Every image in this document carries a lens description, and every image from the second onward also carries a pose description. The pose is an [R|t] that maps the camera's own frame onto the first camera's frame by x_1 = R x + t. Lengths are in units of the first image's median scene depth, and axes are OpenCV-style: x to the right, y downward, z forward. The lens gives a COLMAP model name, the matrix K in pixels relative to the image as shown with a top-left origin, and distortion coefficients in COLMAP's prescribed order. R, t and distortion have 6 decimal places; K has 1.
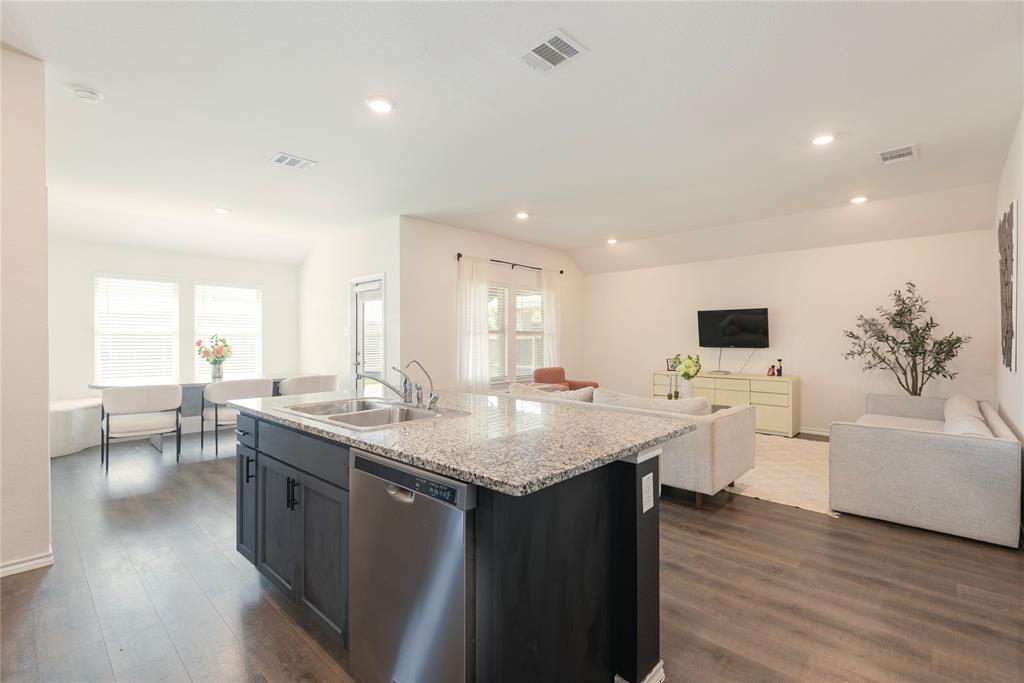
lens RADIAL K [[465.0, 0, 511.6], [0, 465.0, 339.0], [0, 0, 1]] dist [0.023482, -0.005062]
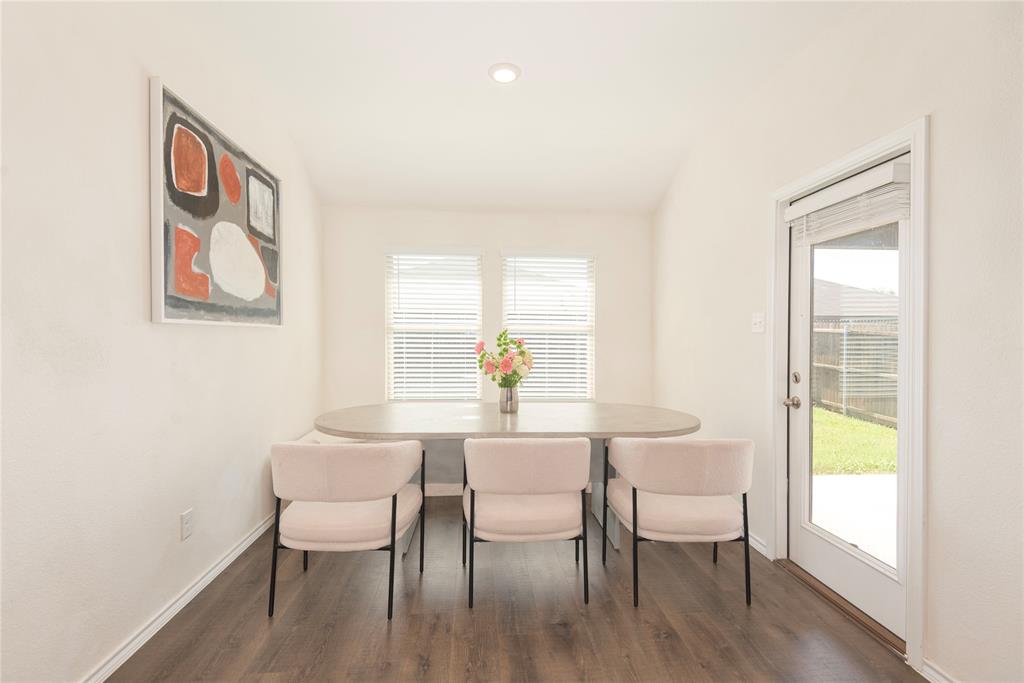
lens RADIAL K [[465.0, 0, 514.7], [0, 465.0, 339.1], [0, 0, 1]] dist [0.023482, -0.005062]
pose [[0.746093, 0.004130, -0.665829, -0.276320], [-0.004765, 0.999988, 0.000863, -0.001245], [0.665824, 0.002528, 0.746104, 0.621712]]
